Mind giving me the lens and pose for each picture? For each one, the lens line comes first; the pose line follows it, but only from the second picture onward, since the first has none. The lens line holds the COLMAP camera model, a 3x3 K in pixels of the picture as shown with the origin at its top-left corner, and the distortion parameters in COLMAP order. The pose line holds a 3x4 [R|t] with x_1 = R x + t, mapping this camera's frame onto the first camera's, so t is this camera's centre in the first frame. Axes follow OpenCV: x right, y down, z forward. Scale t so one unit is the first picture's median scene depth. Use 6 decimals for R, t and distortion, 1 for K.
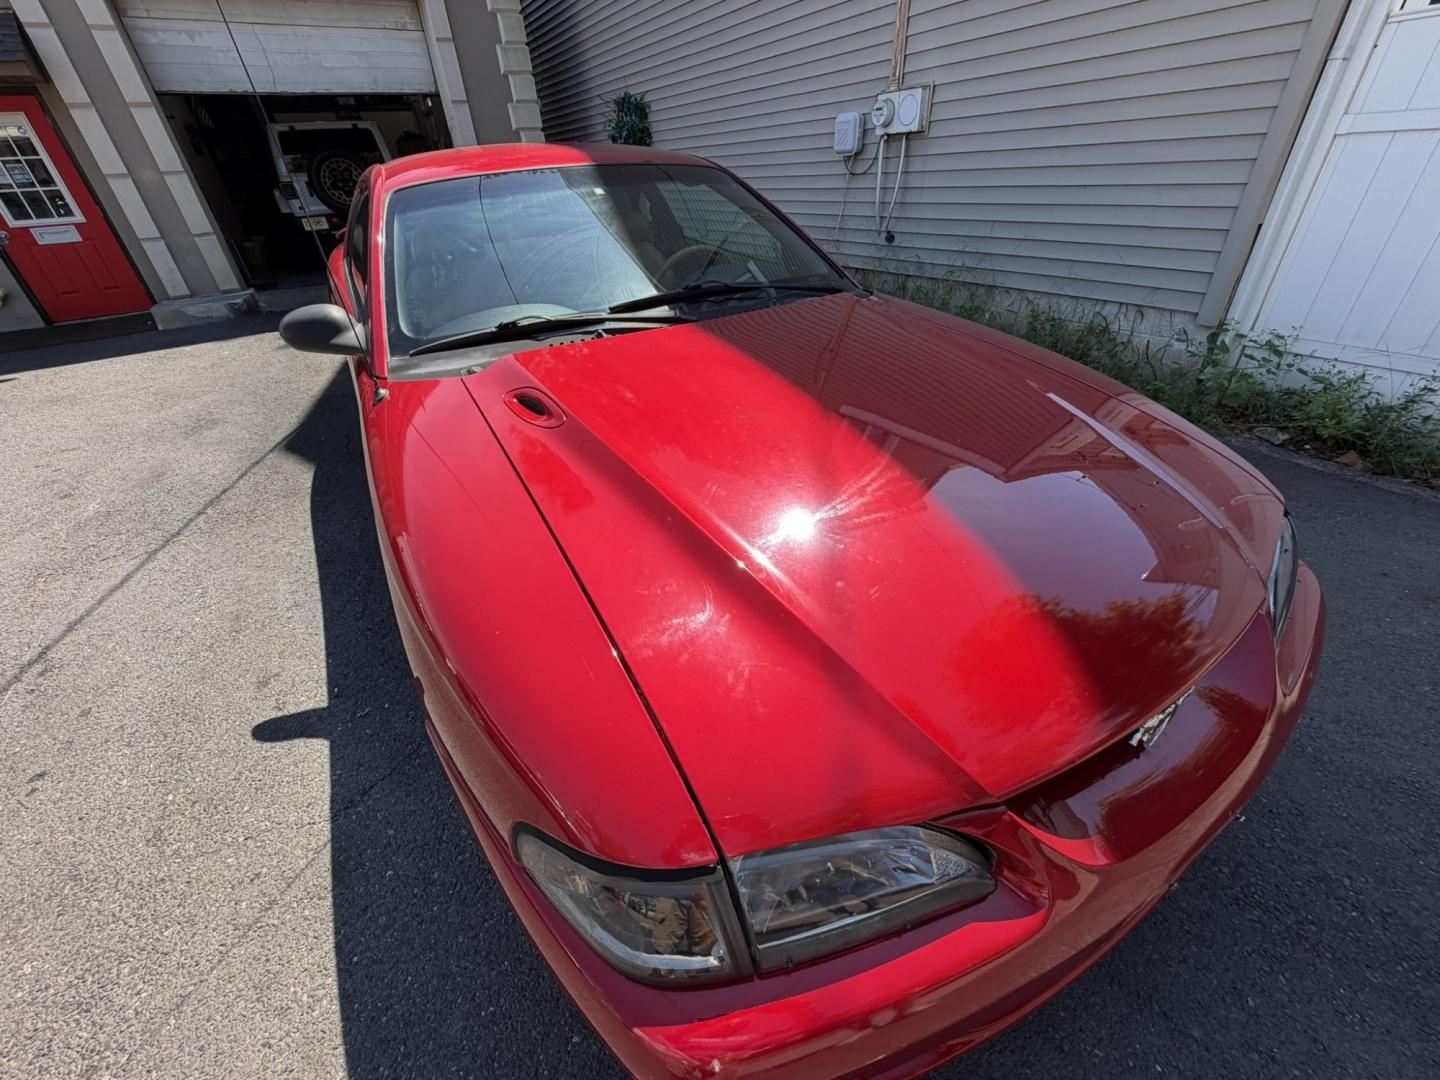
lens RADIAL K [[572.9, 0, 717.2], [0, 572.9, 537.9], [0, 0, 1]] dist [-0.002210, 0.000557]
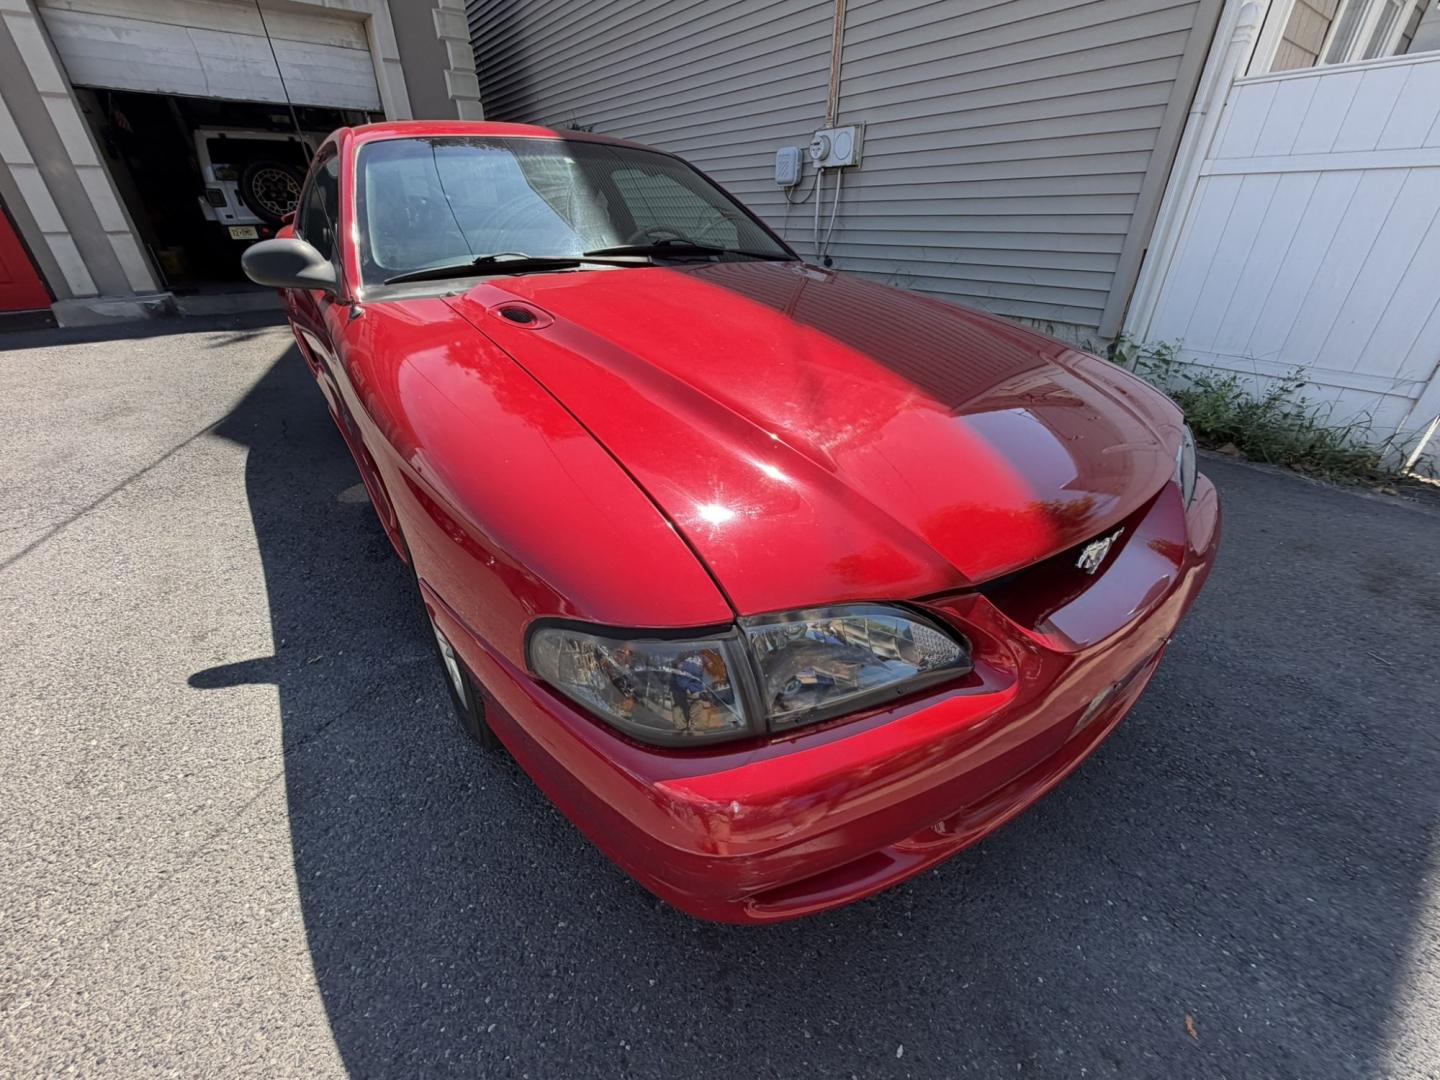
lens RADIAL K [[572.9, 0, 717.0], [0, 572.9, 537.1], [0, 0, 1]] dist [-0.002210, 0.000557]
pose [[0.994637, -0.001705, 0.103409, -0.032700], [0.008442, 0.997866, -0.064749, 0.110772], [-0.103078, 0.065275, 0.992529, -0.019681]]
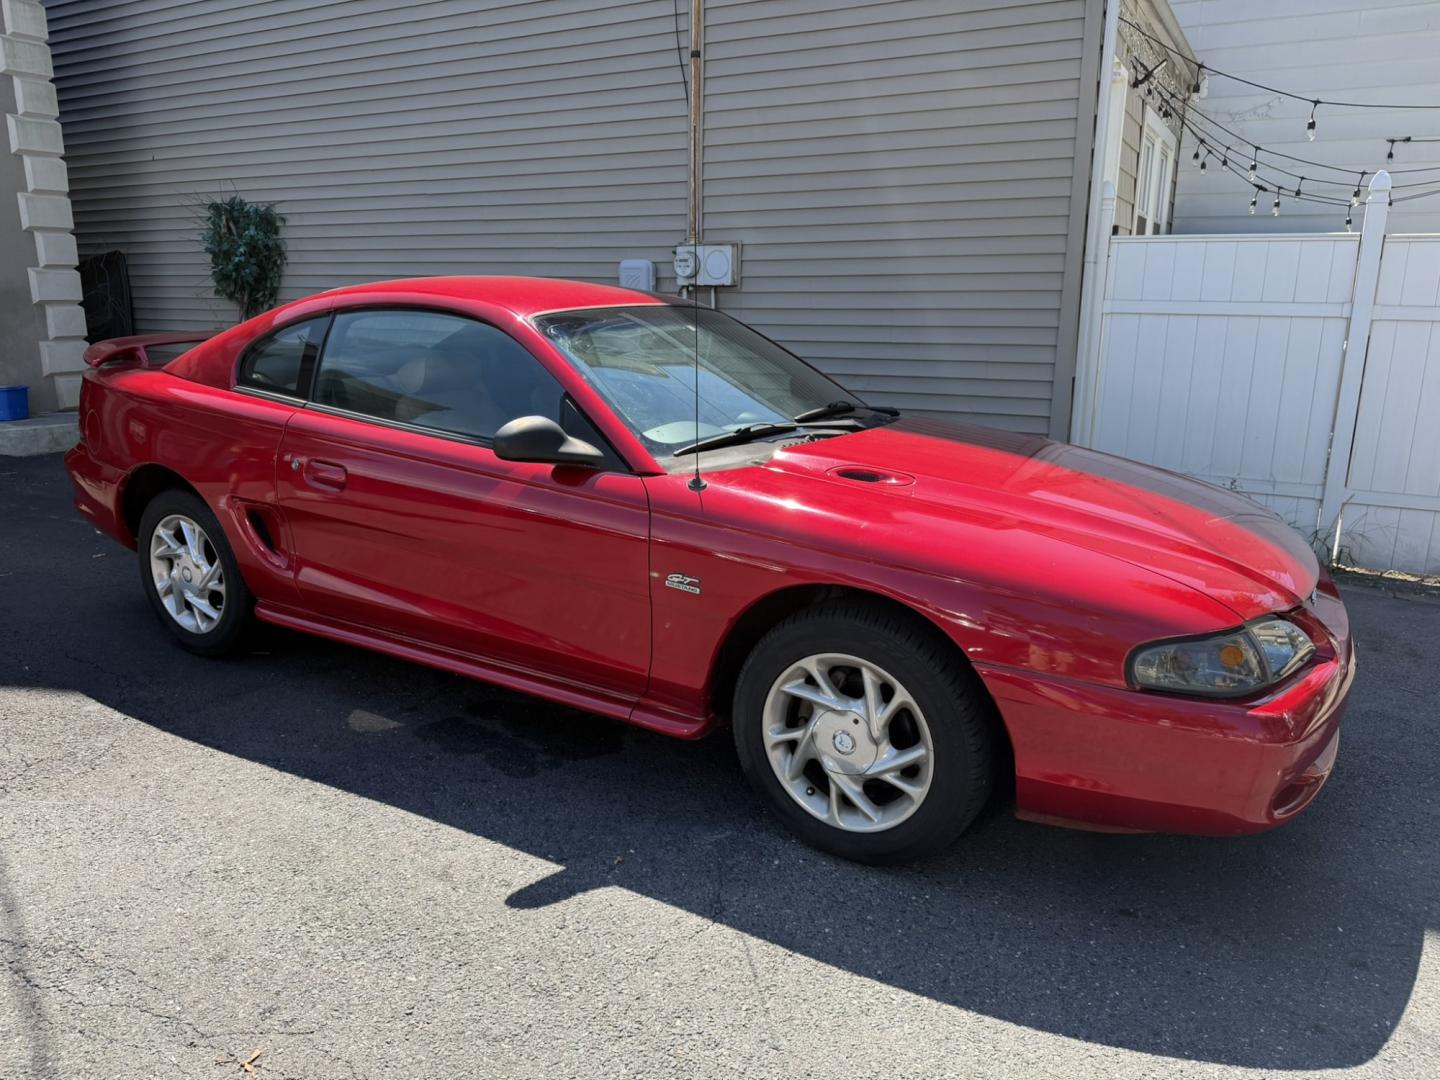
lens RADIAL K [[999.2, 0, 715.4], [0, 999.2, 545.2], [0, 0, 1]] dist [0.038262, -0.050702]
pose [[0.875467, -0.056842, 0.479924, -0.765260], [0.216264, 0.934158, -0.283863, 0.210439], [-0.432190, 0.352303, 0.830118, -0.284063]]
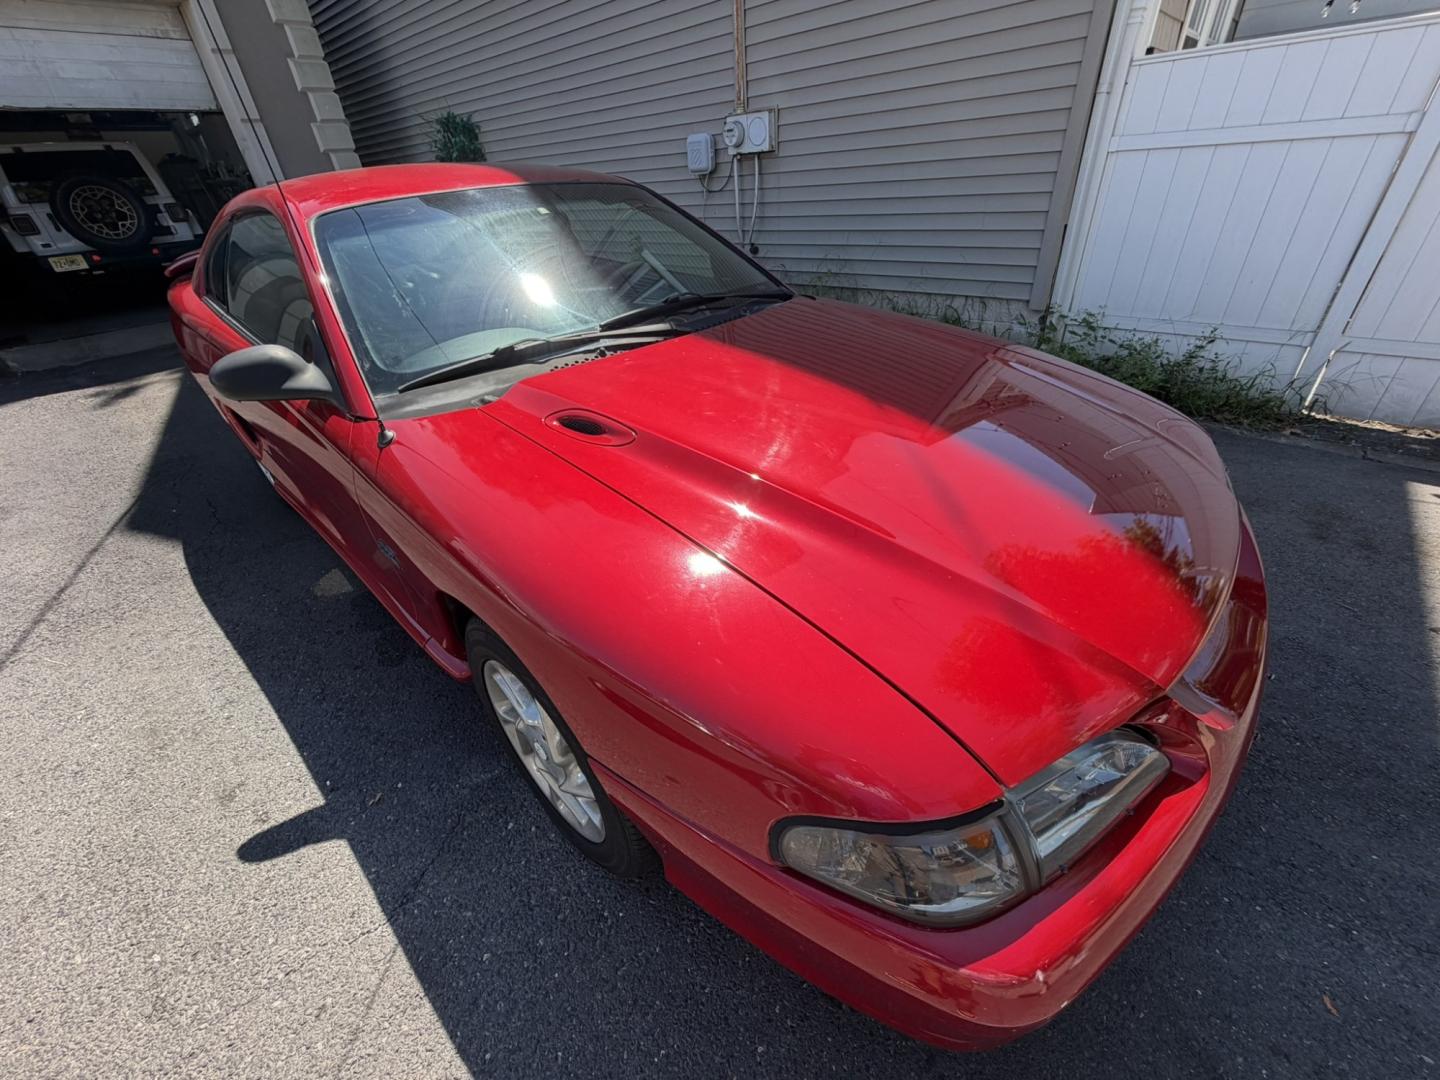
lens RADIAL K [[572.9, 0, 716.5], [0, 572.9, 538.2], [0, 0, 1]] dist [-0.002210, 0.000557]
pose [[0.962132, -0.154481, 0.224584, -0.162797], [0.159972, 0.987101, -0.006345, -0.001108], [-0.220707, 0.042032, 0.974434, 0.005778]]
